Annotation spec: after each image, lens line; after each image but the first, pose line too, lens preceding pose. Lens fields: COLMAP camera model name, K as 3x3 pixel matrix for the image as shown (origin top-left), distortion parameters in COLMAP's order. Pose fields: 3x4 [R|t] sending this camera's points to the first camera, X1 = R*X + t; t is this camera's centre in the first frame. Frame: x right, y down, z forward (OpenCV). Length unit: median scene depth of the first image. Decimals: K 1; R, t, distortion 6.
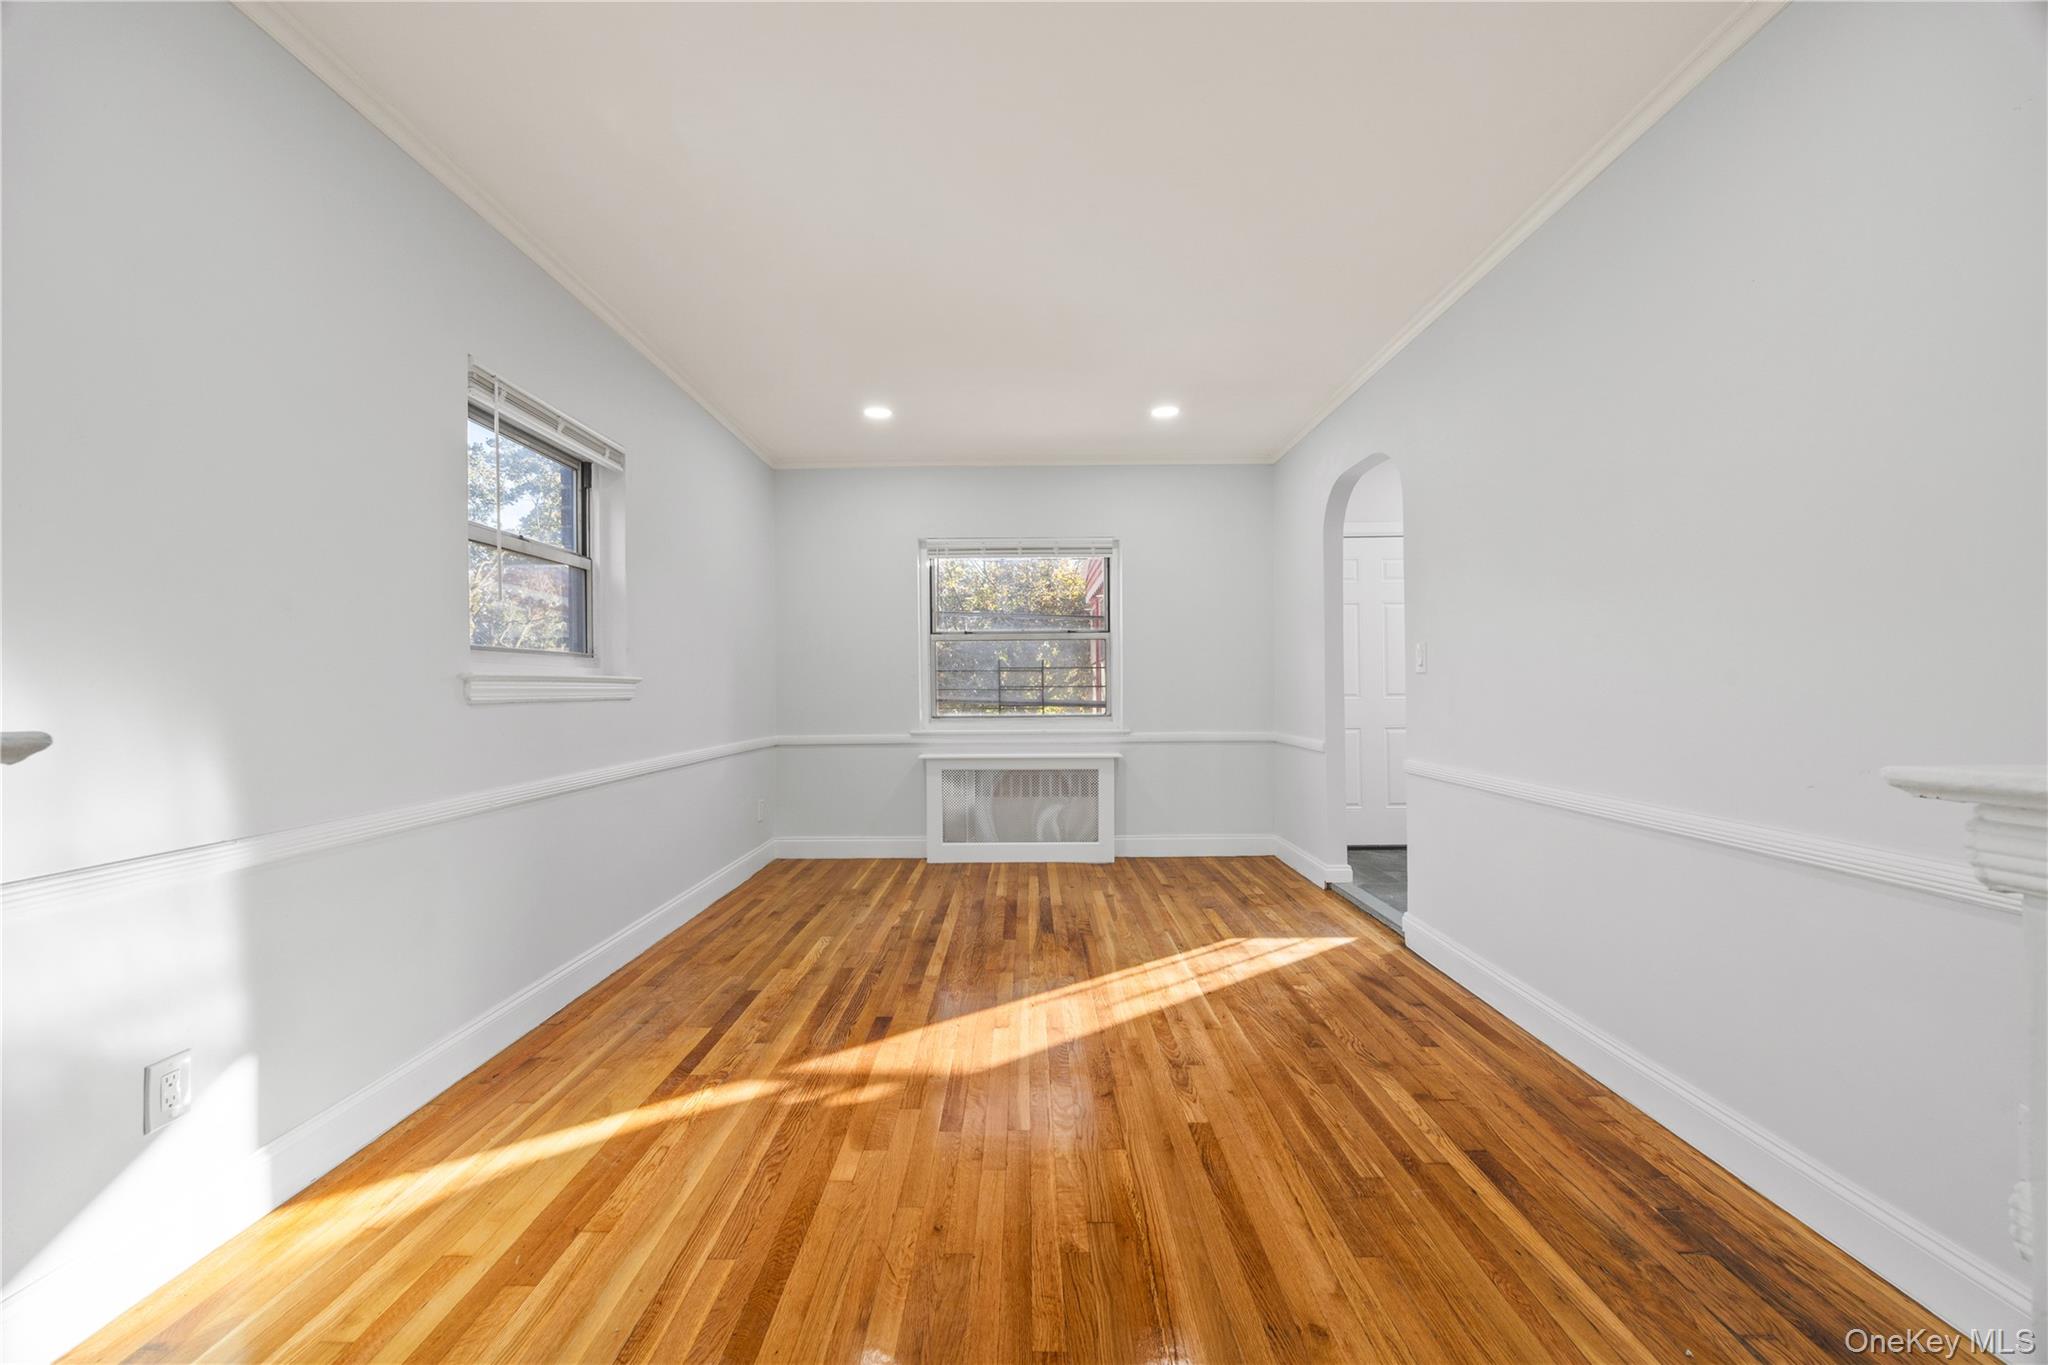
lens RADIAL K [[805.8, 0, 1006.9], [0, 805.8, 682.9], [0, 0, 1]] dist [0.005549, -0.000223]
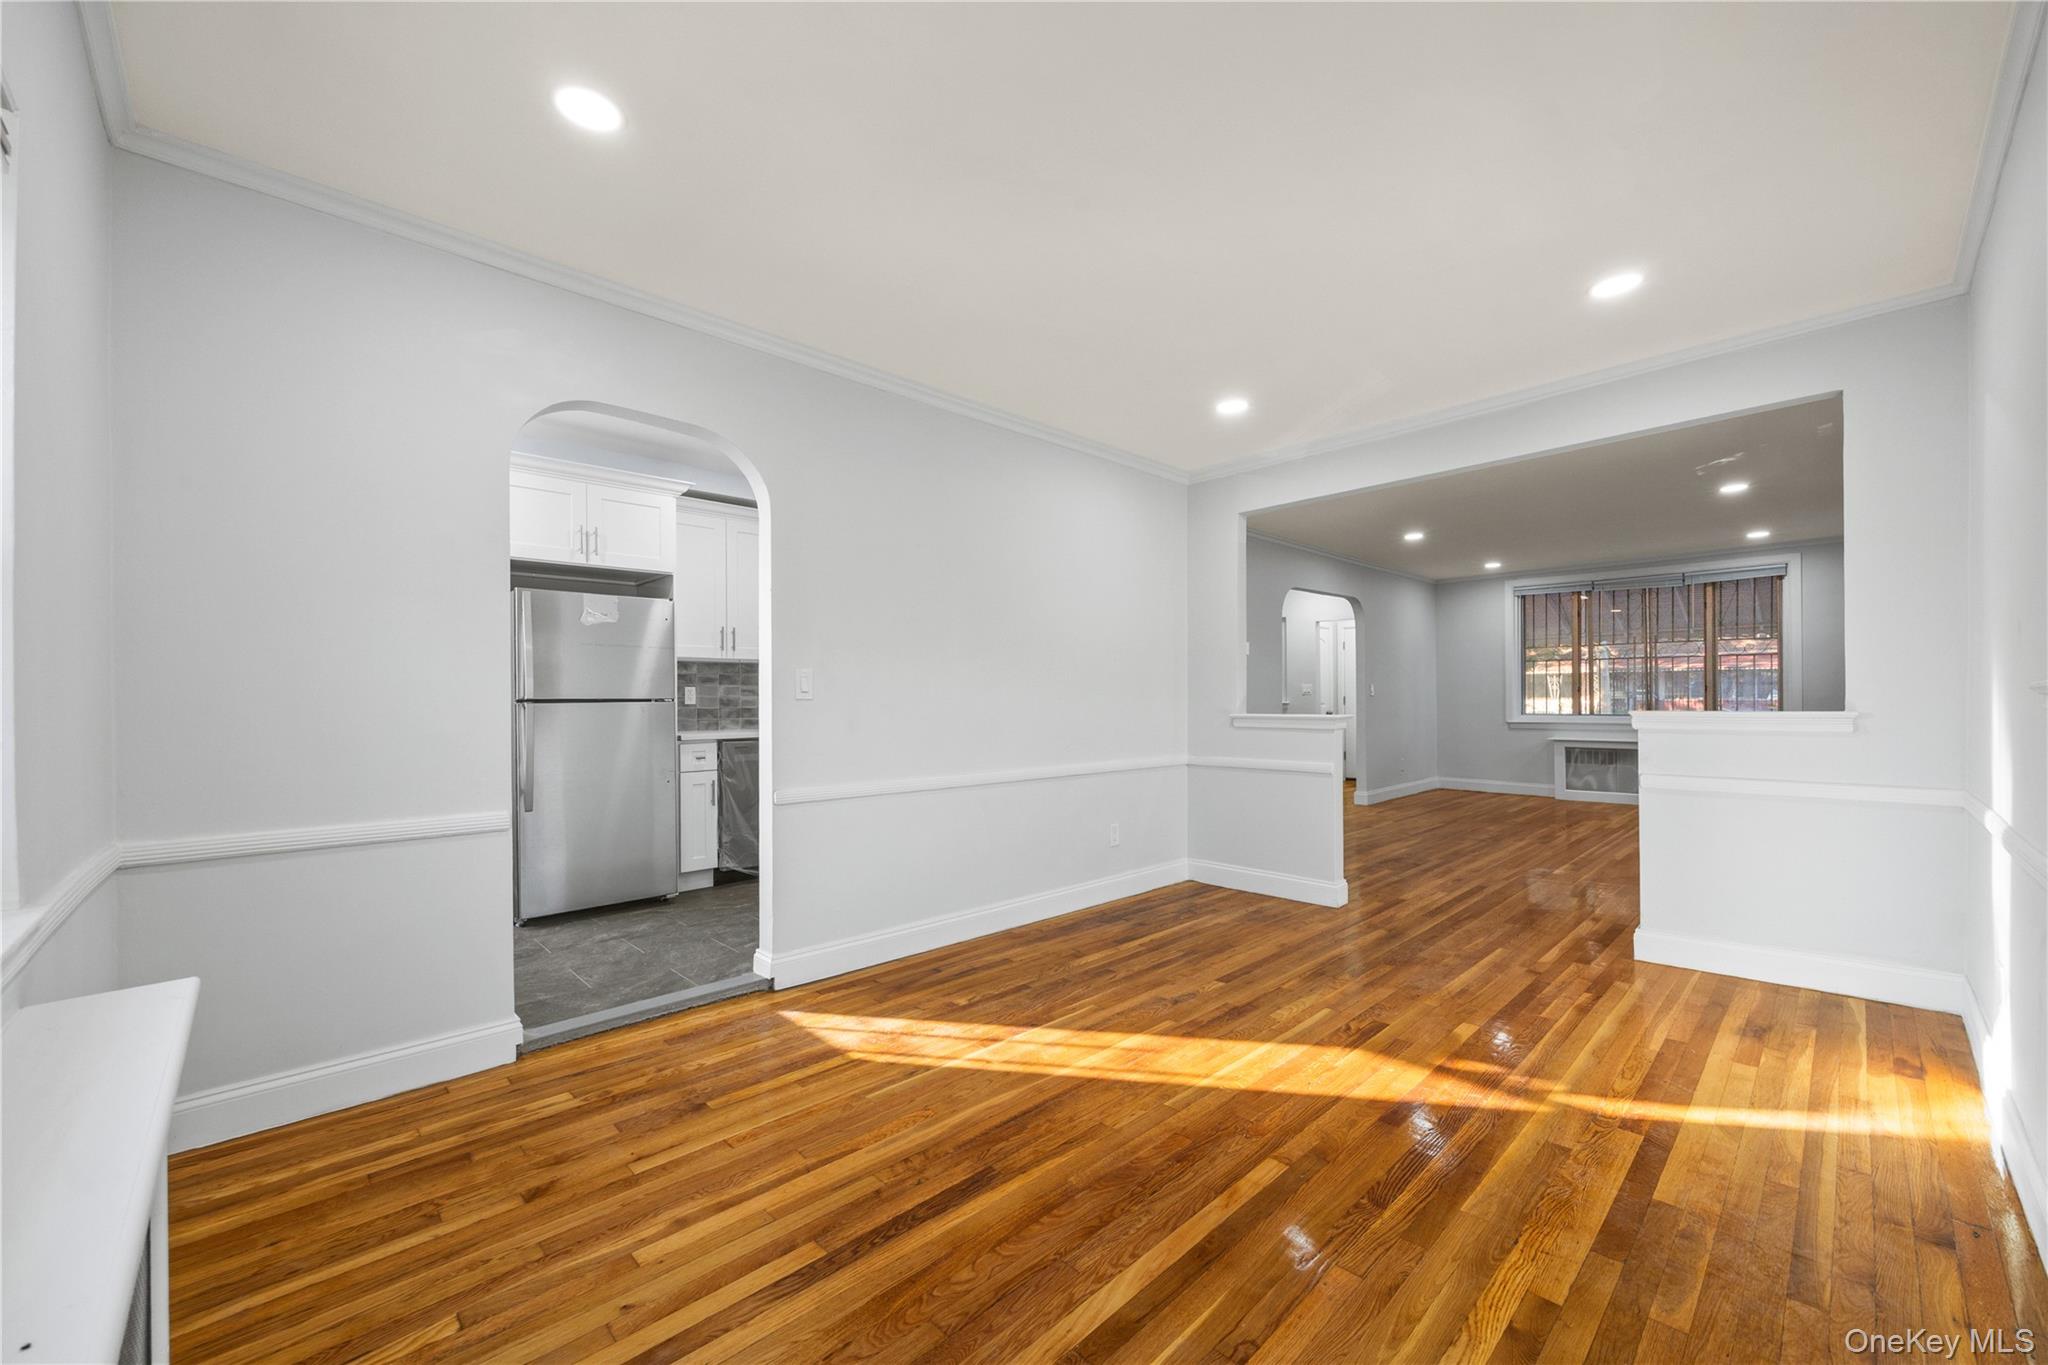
lens RADIAL K [[805.8, 0, 1031.4], [0, 805.8, 697.3], [0, 0, 1]] dist [0.005549, -0.000223]
pose [[-0.722762, 0.013980, 0.690956, -0.431761], [0.007194, 0.999893, -0.012706, 0.001012], [-0.691060, -0.004213, -0.722785, 1.732091]]
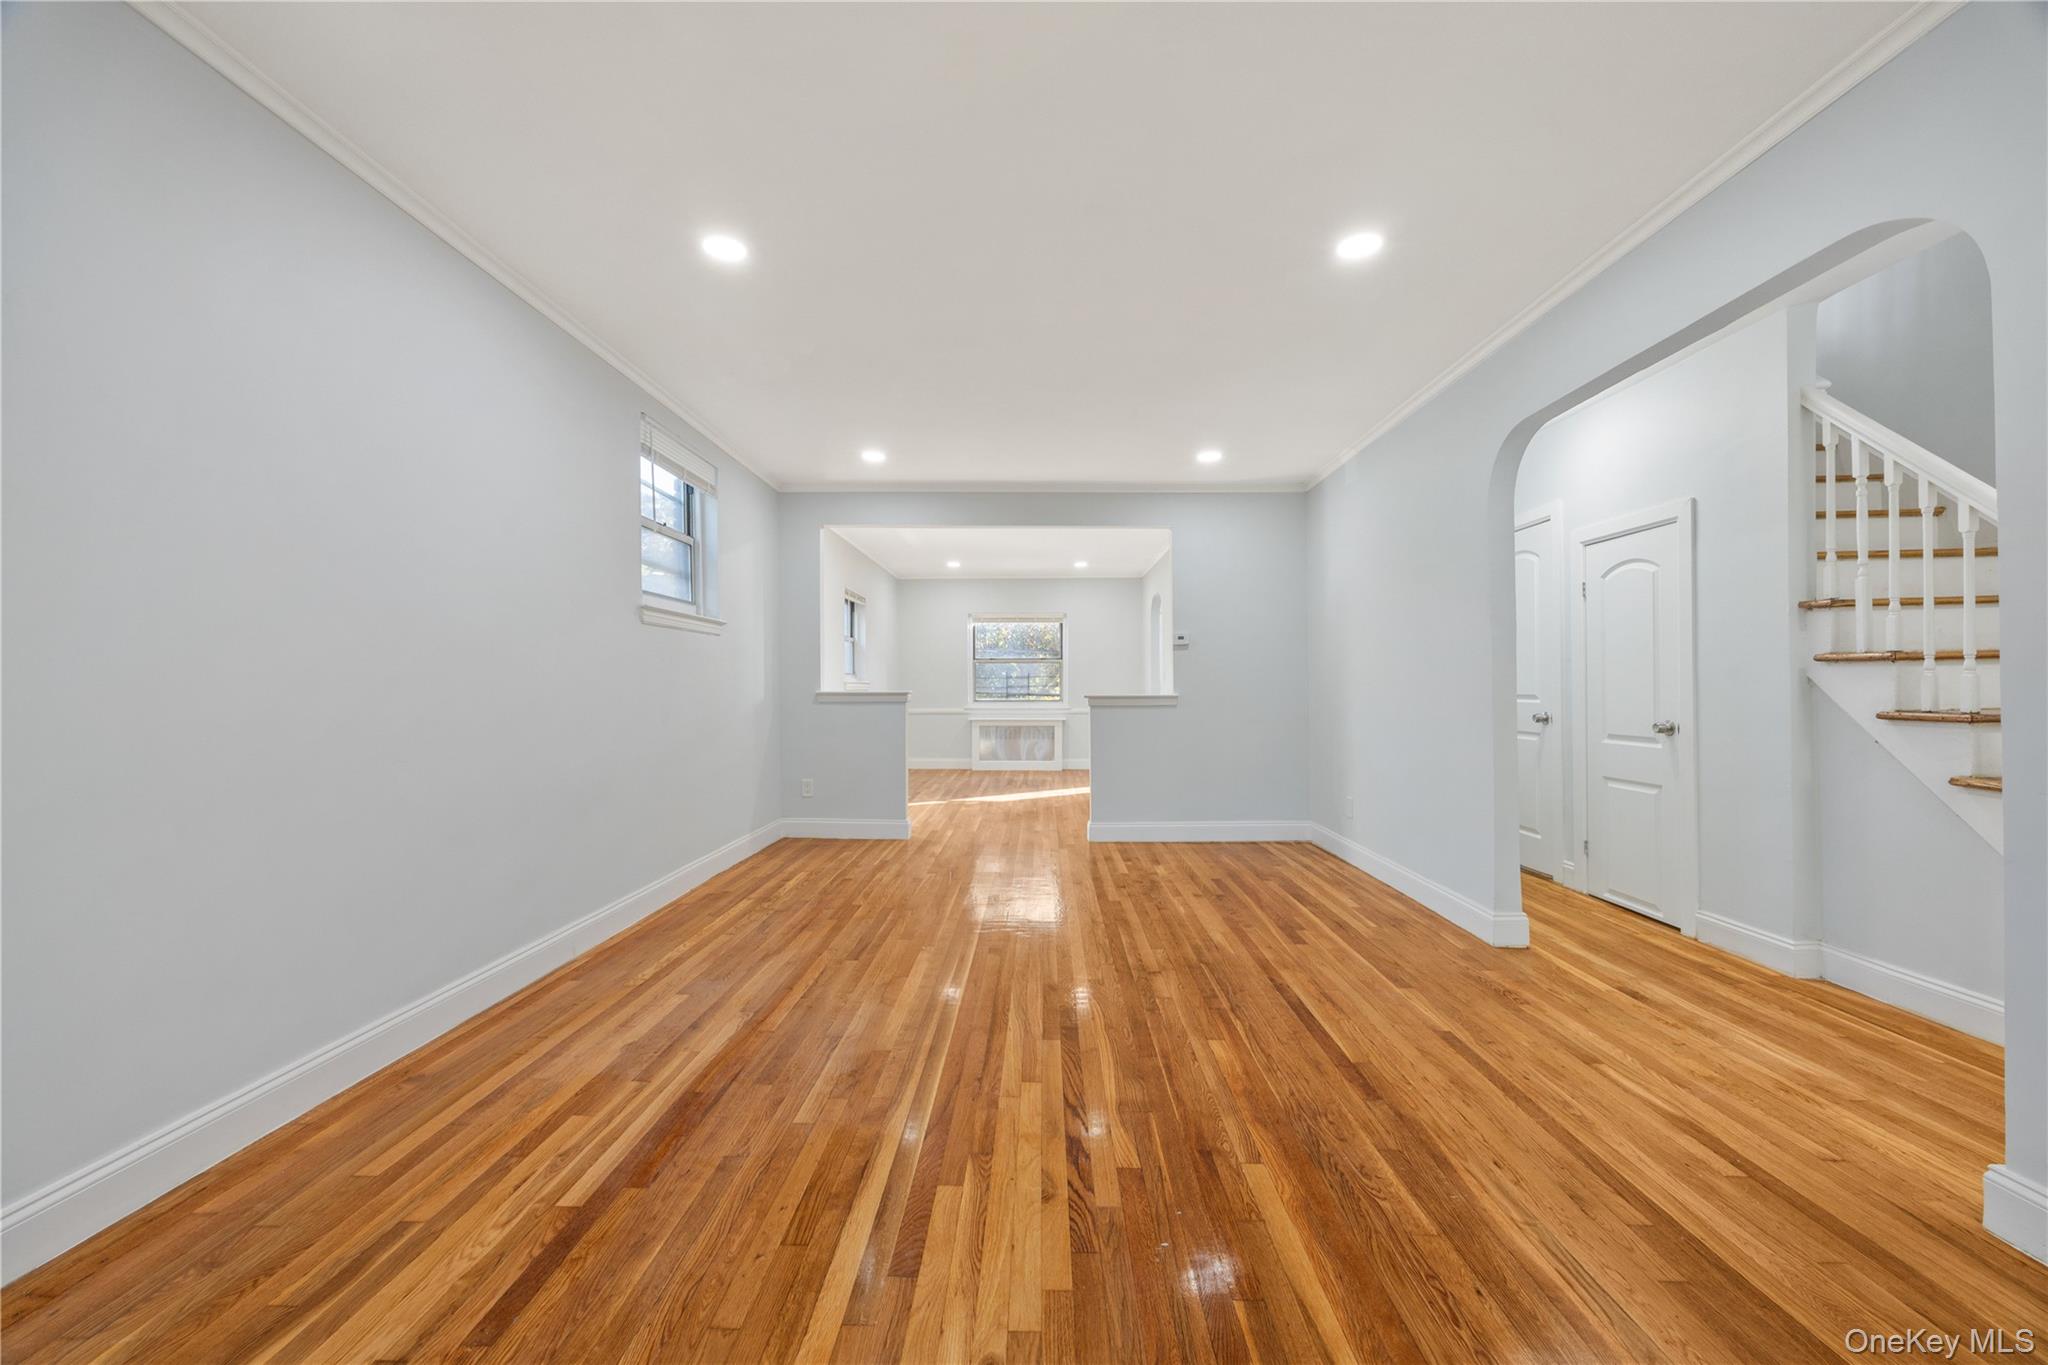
lens RADIAL K [[805.8, 0, 1018.8], [0, 805.8, 683.3], [0, 0, 1]] dist [0.005549, -0.000223]
pose [[0.999982, 0.004178, -0.004210, 0.055617], [-0.004166, 0.999987, 0.002767, -0.014956], [0.004221, -0.002750, 0.999987, -2.006393]]
